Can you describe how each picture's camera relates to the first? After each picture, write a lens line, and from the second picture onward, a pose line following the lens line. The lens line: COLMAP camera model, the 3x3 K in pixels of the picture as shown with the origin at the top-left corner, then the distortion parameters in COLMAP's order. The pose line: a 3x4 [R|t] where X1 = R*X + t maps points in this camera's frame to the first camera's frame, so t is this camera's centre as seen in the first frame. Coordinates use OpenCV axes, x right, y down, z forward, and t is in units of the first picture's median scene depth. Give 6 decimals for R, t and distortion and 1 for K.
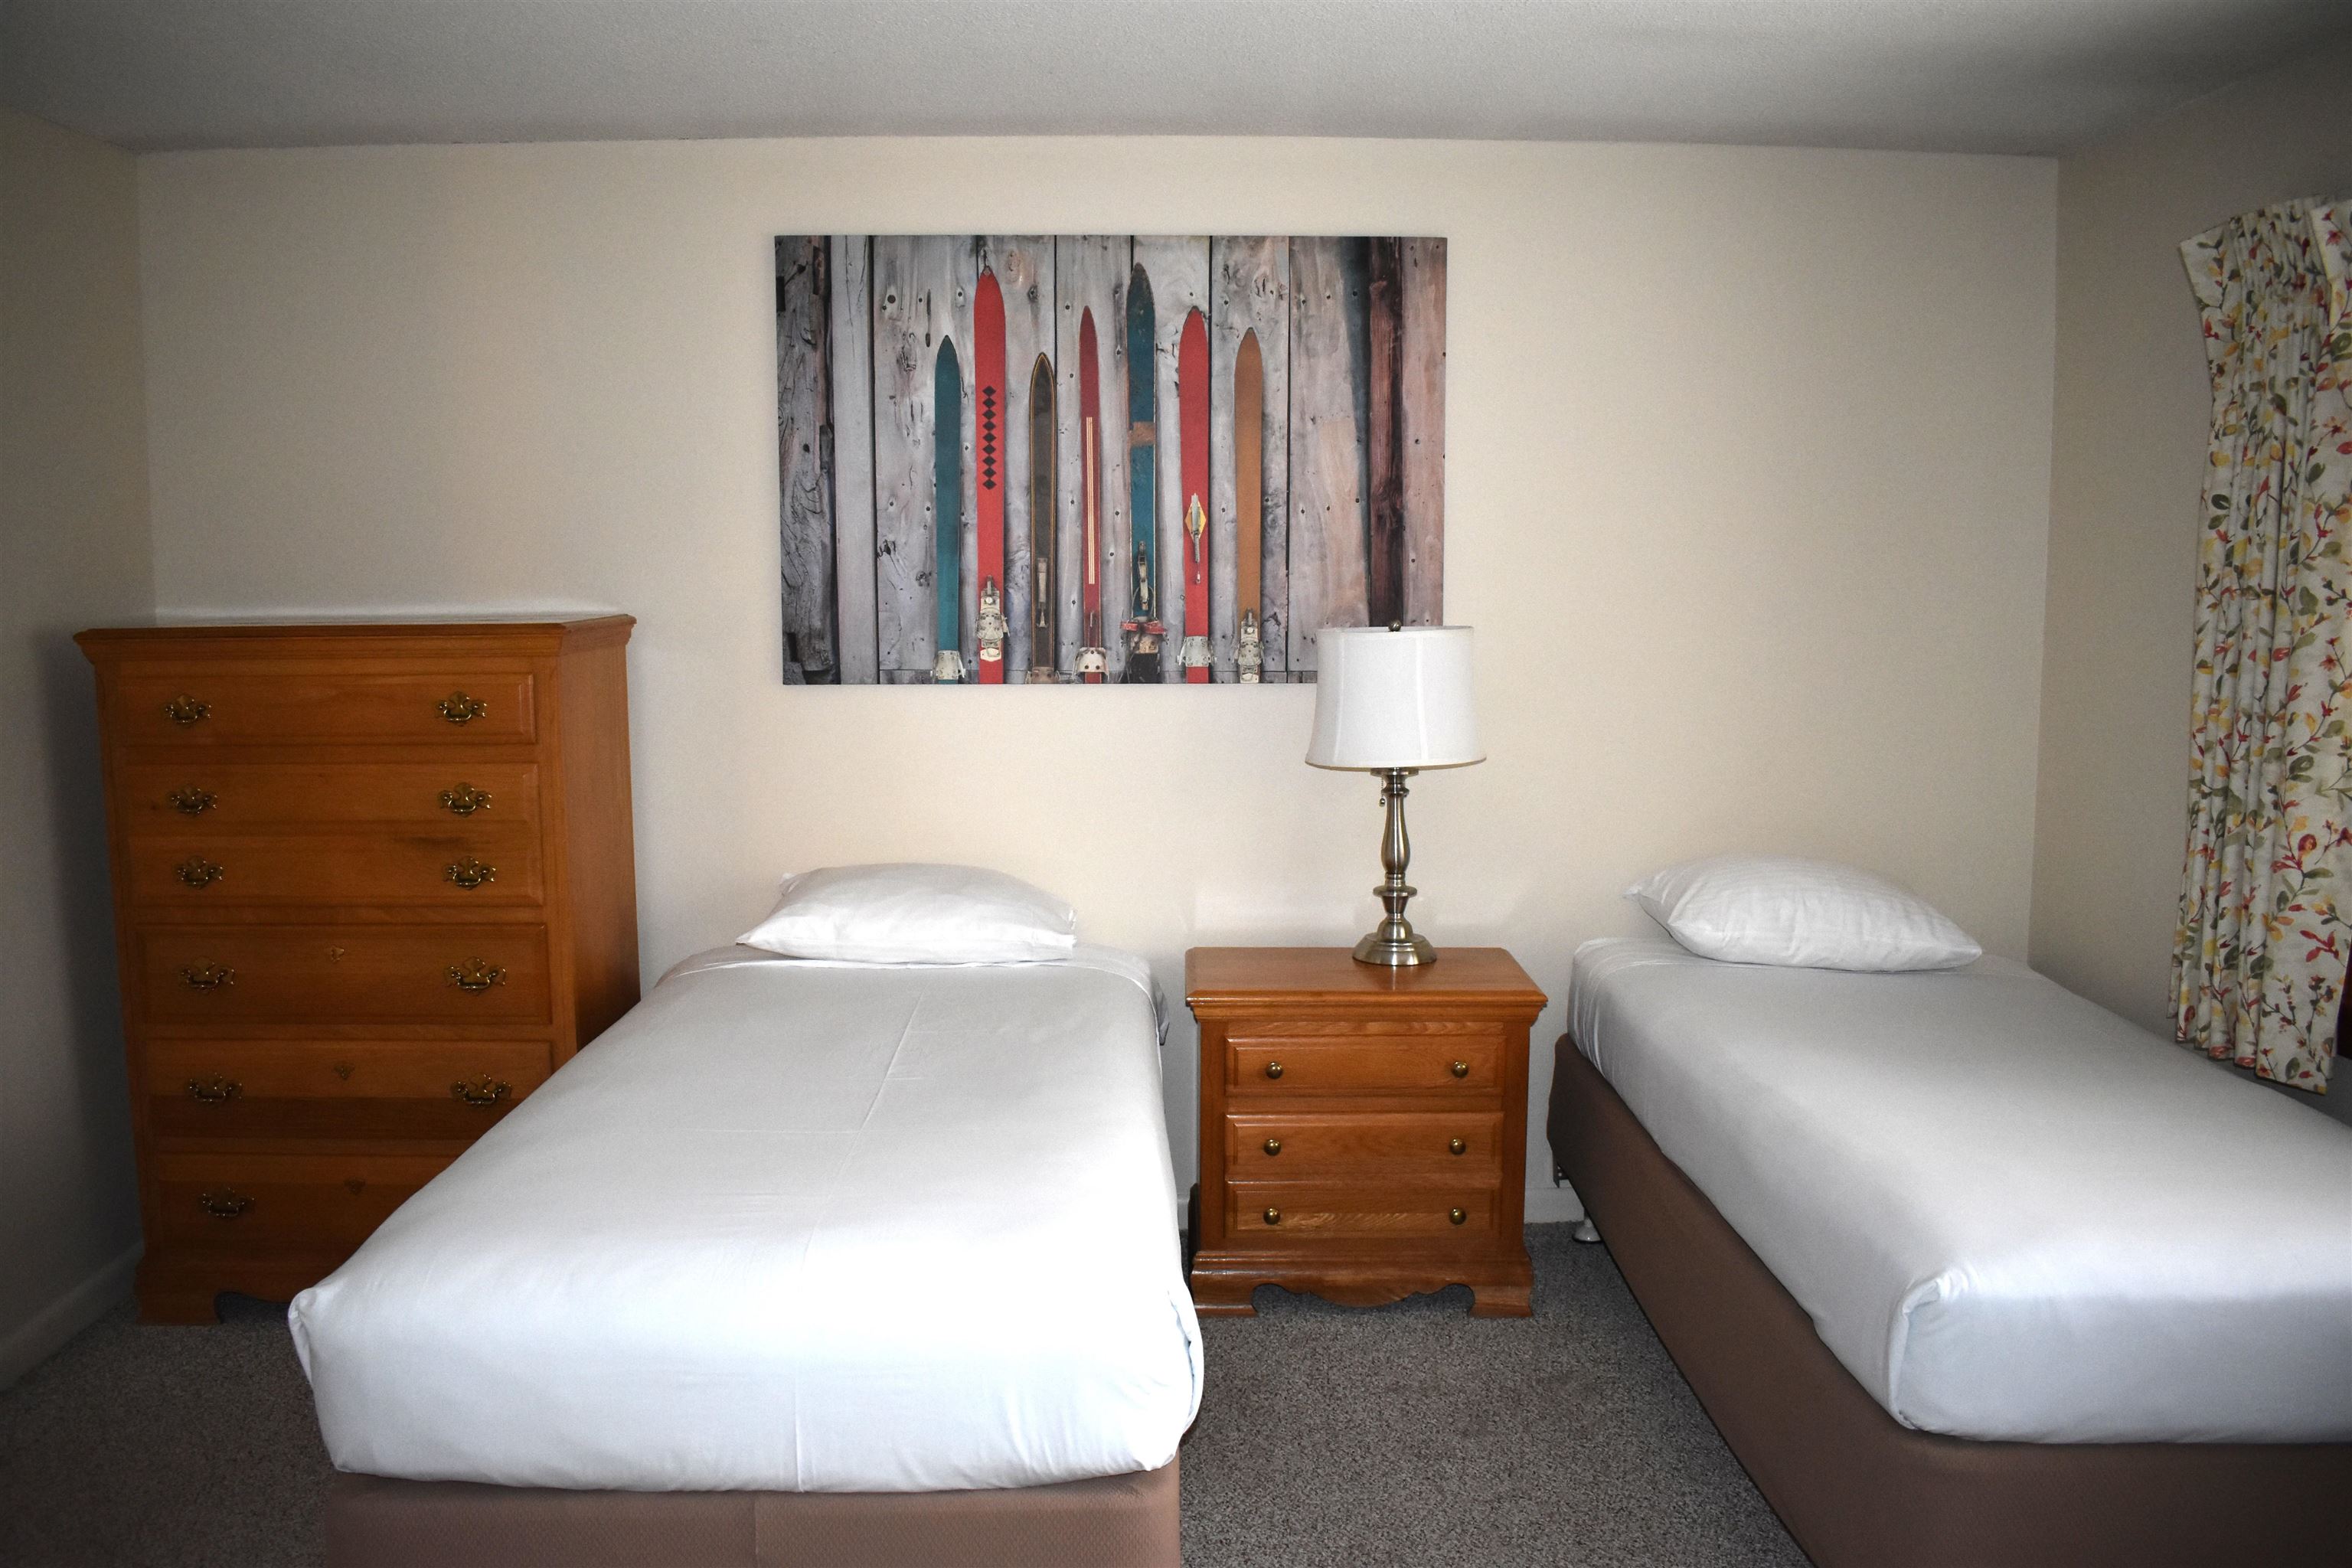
lens RADIAL K [[1920.9, 0, 1168.4], [0, 1920.9, 778.2], [0, 0, 1]] dist [-0.089155, 0.005595]
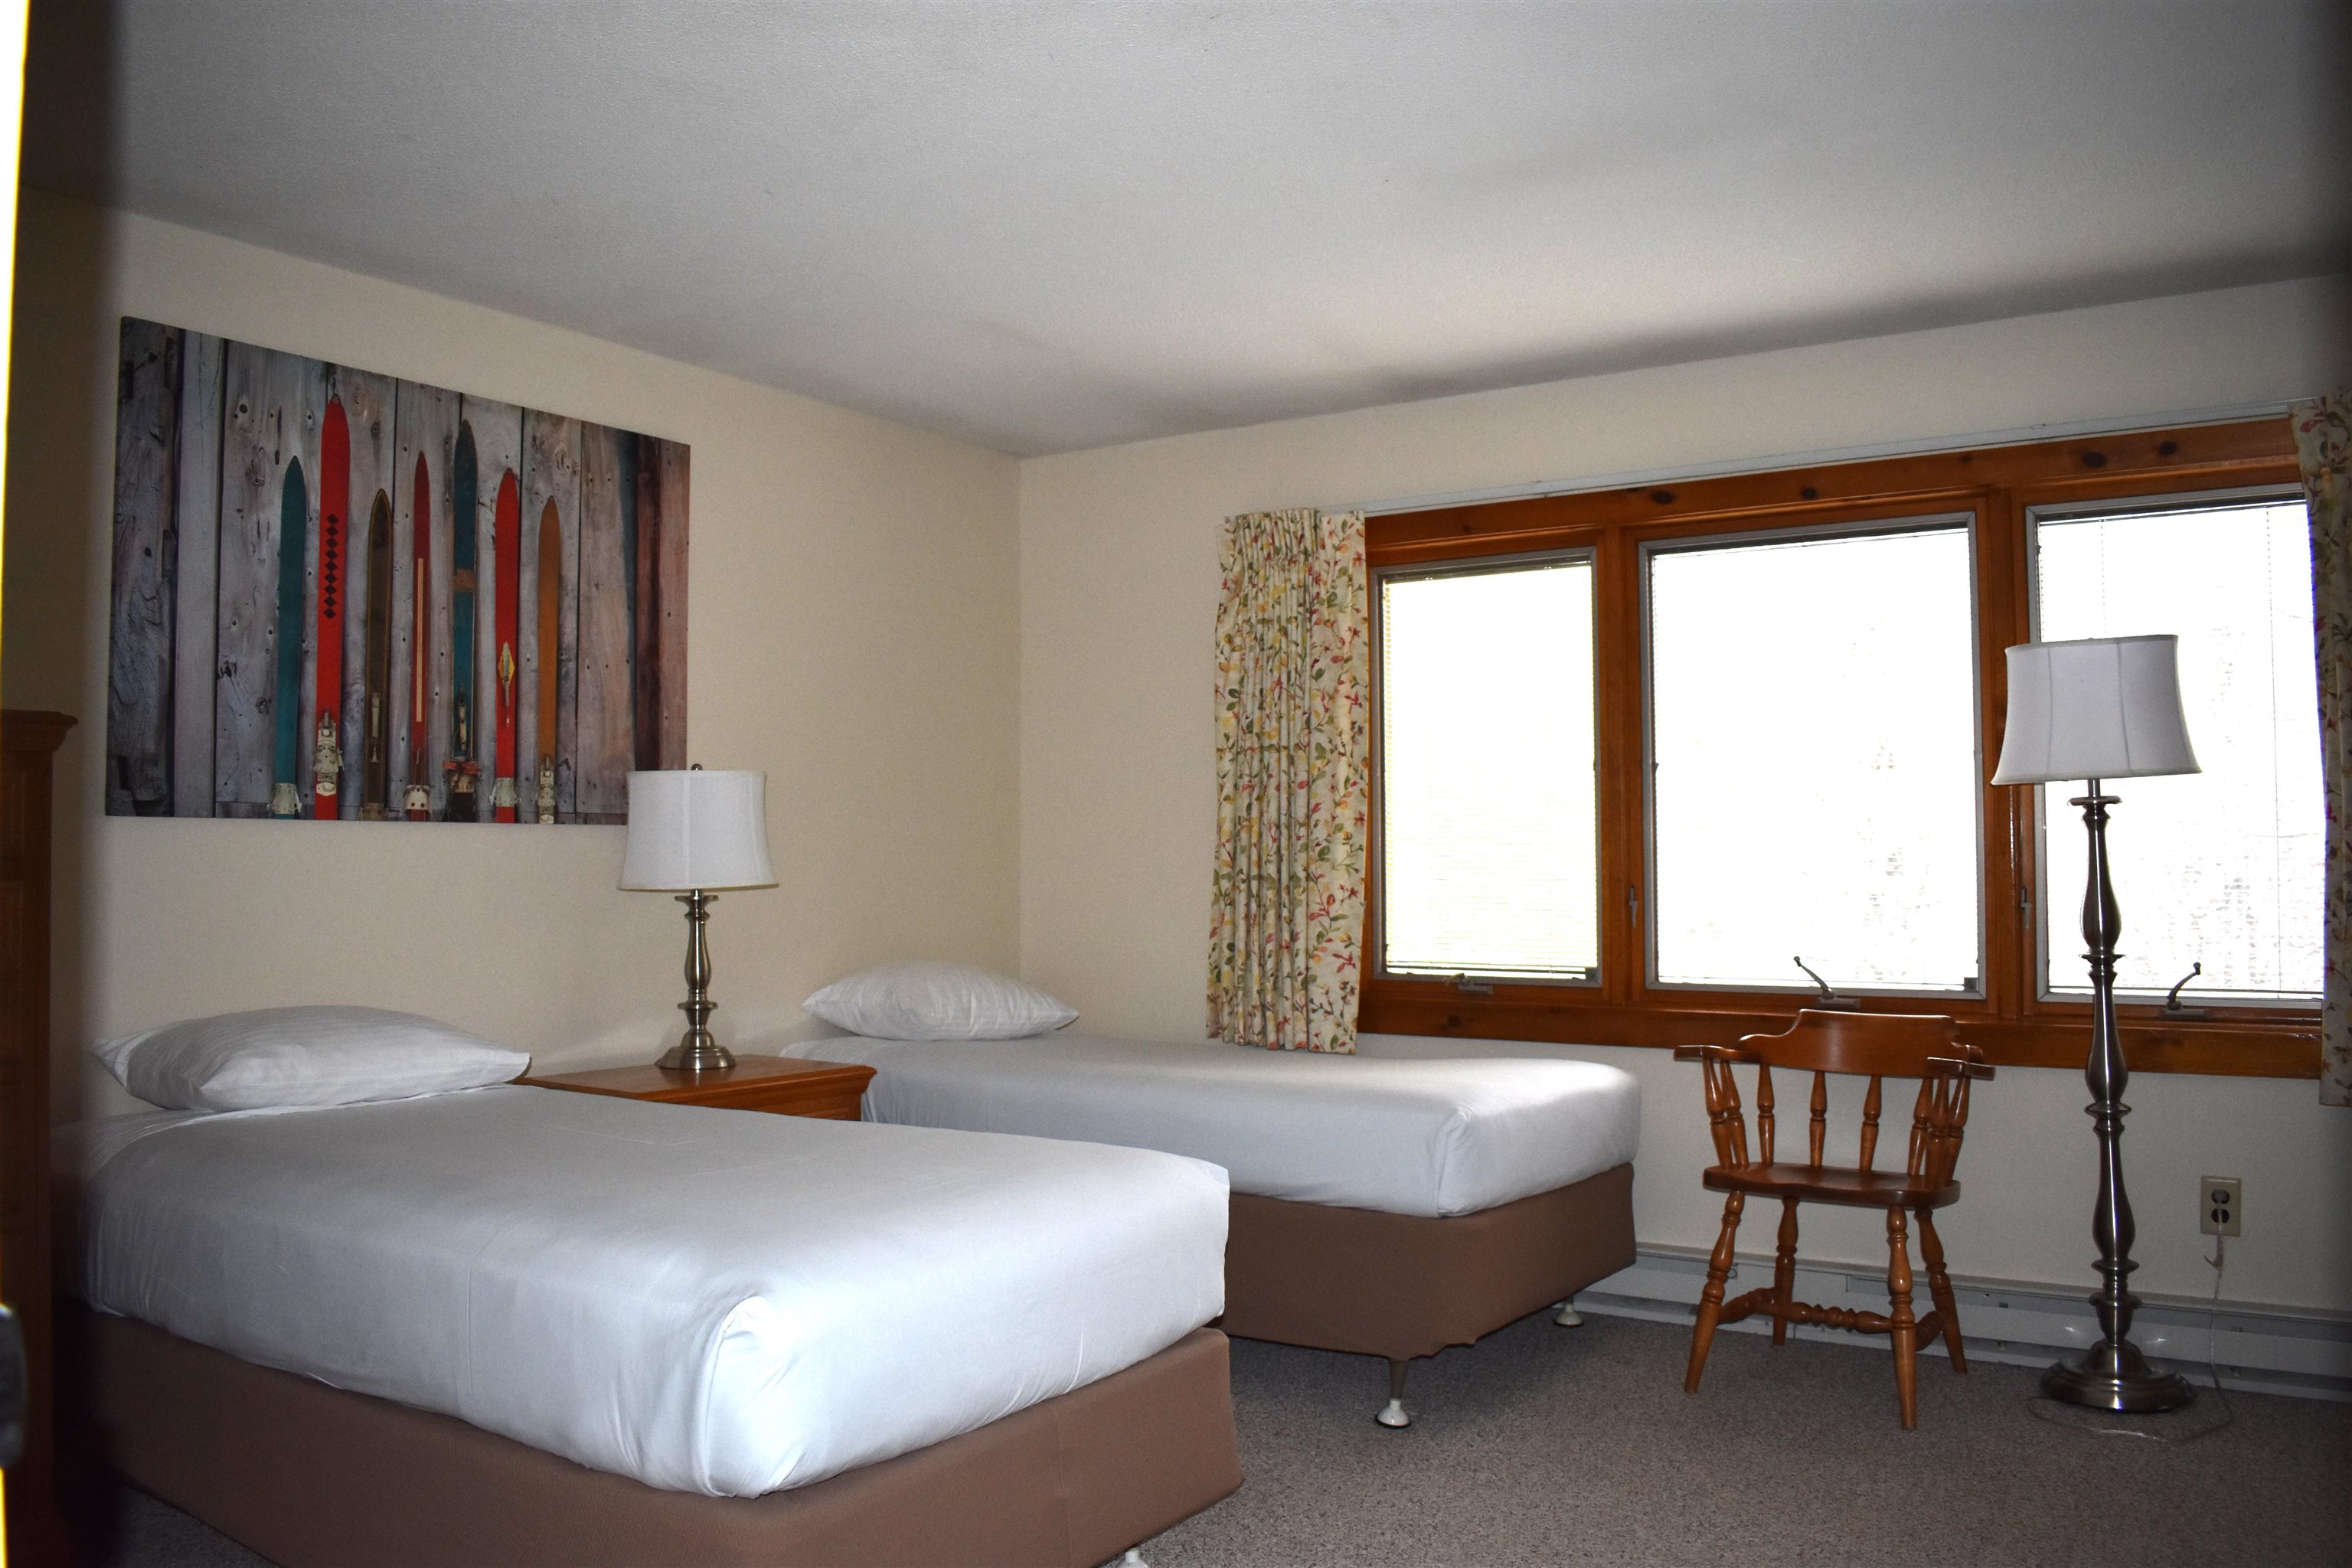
lens RADIAL K [[1882.5, 0, 1176.0], [0, 1882.5, 784.0], [0, 0, 1]] dist [-0.089243, 0.005448]
pose [[0.564084, 0.032434, 0.825080, -0.625816], [0.095895, 0.989894, -0.104473, 0.071506], [-0.820130, 0.138052, 0.555273, 0.142708]]
